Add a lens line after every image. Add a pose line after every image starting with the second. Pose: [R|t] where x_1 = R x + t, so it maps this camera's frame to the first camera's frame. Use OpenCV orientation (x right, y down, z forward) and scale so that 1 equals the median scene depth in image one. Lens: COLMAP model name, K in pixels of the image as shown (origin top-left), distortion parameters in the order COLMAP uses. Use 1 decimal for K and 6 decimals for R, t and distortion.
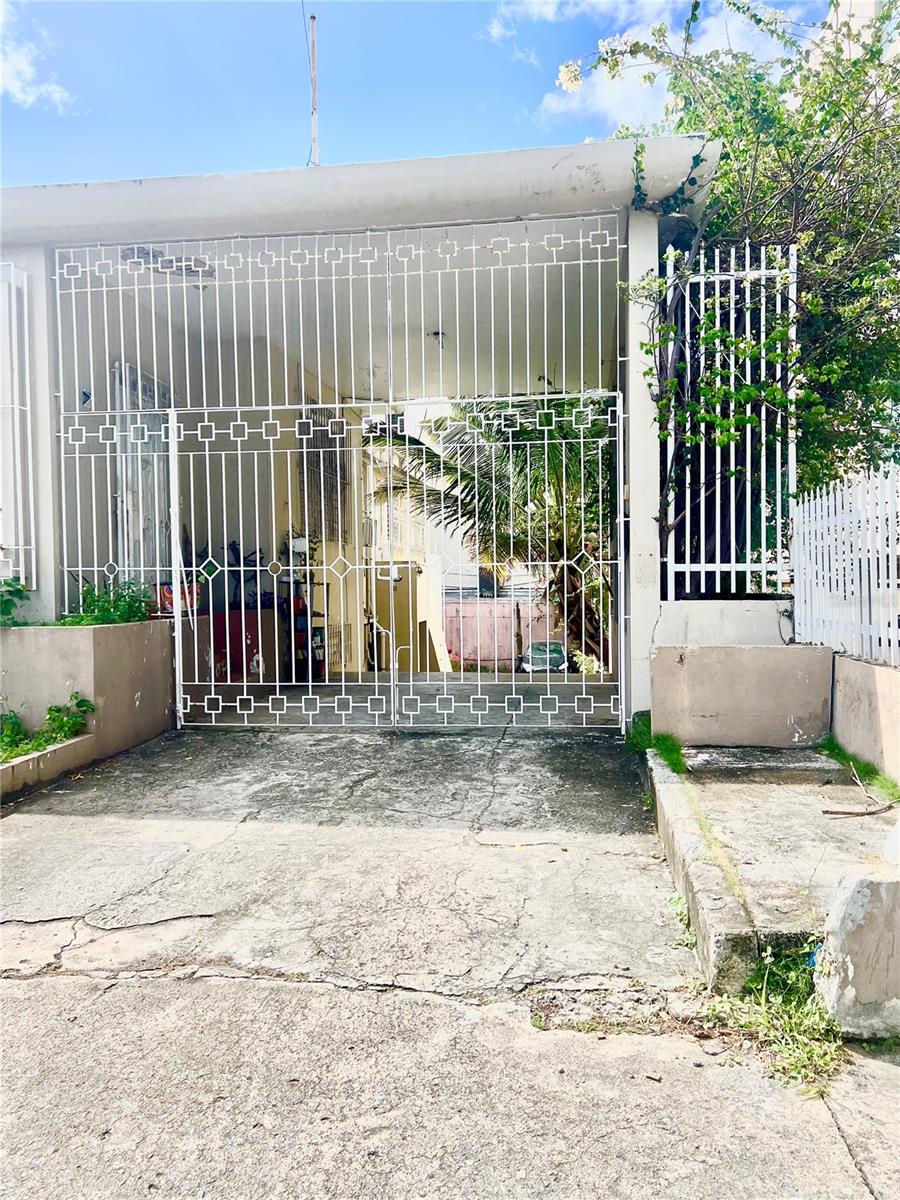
lens RADIAL K [[914.4, 0, 447.9], [0, 914.4, 596.6], [0, 0, 1]] dist [0.046782, -0.004794]
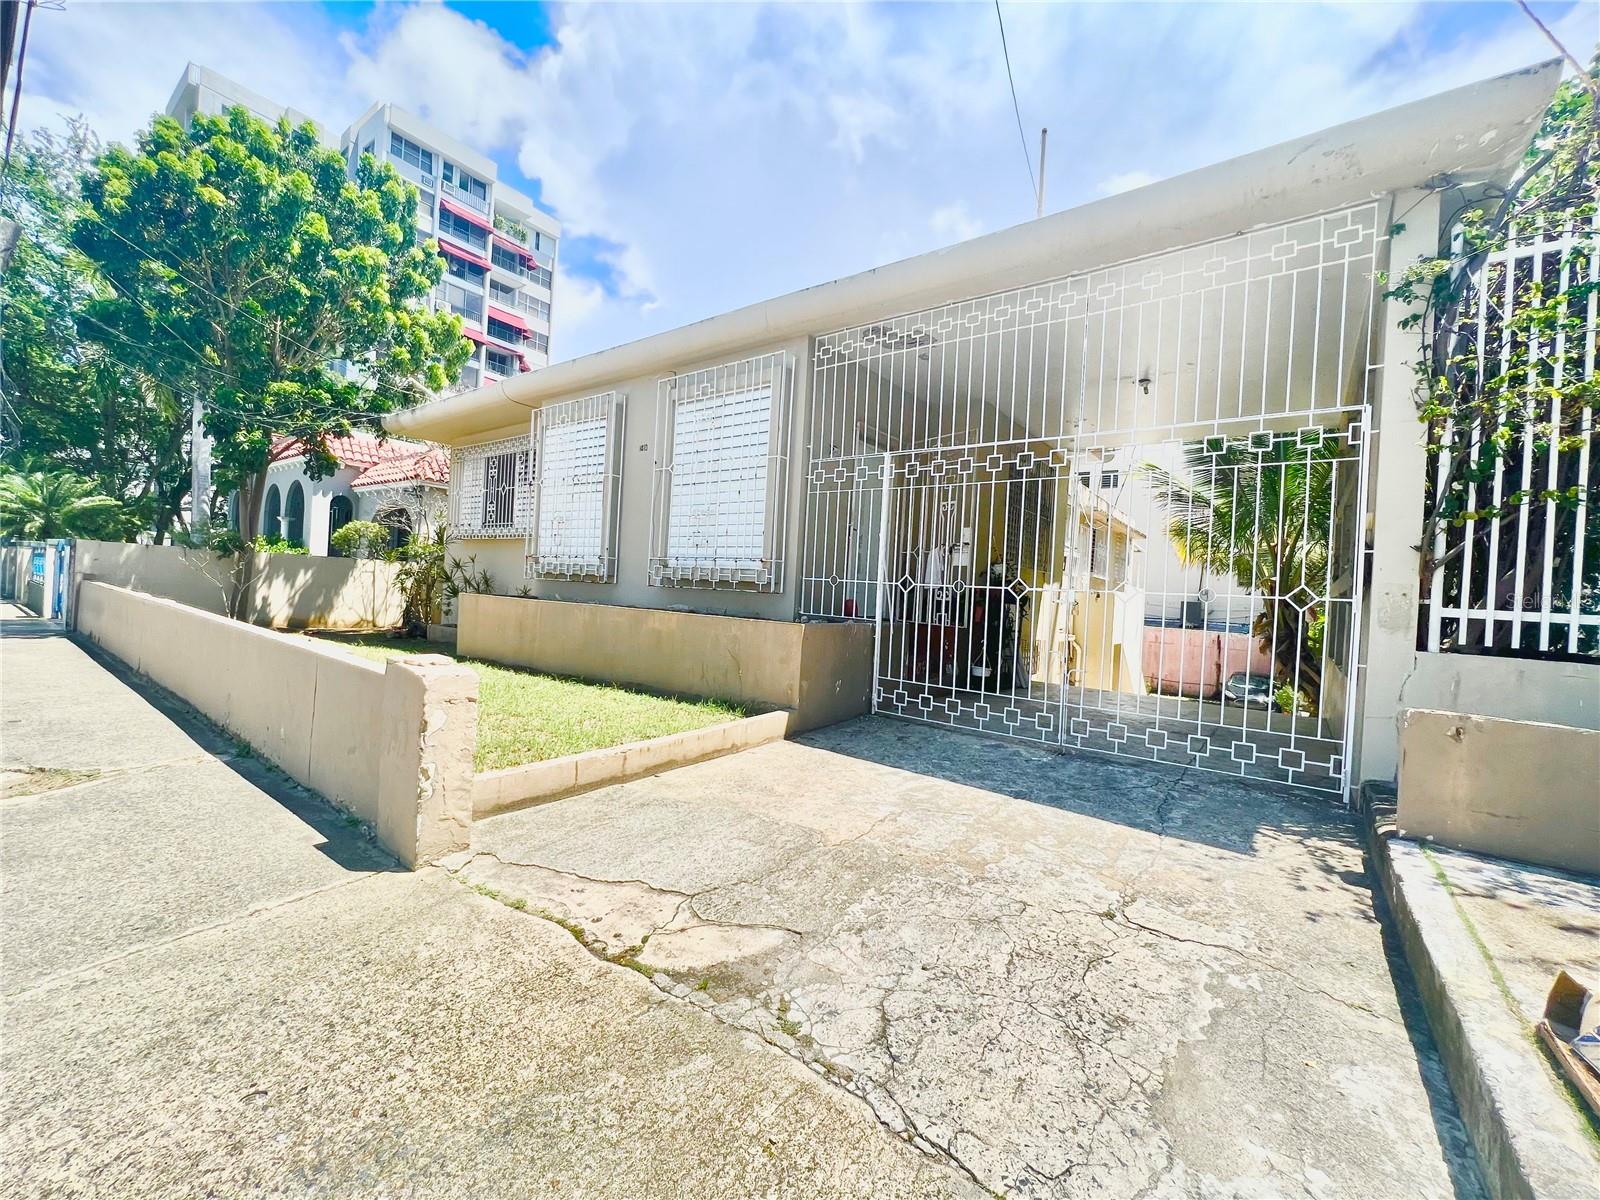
lens RADIAL K [[638.2, 0, 800.7], [0, 638.2, 593.6], [0, 0, 1]] dist [0.001119, 0.000141]
pose [[0.871036, 0.061048, -0.487411, 0.027072], [-0.073680, 0.997259, -0.006764, -0.002490], [0.485662, 0.041804, 0.873147, 0.225904]]
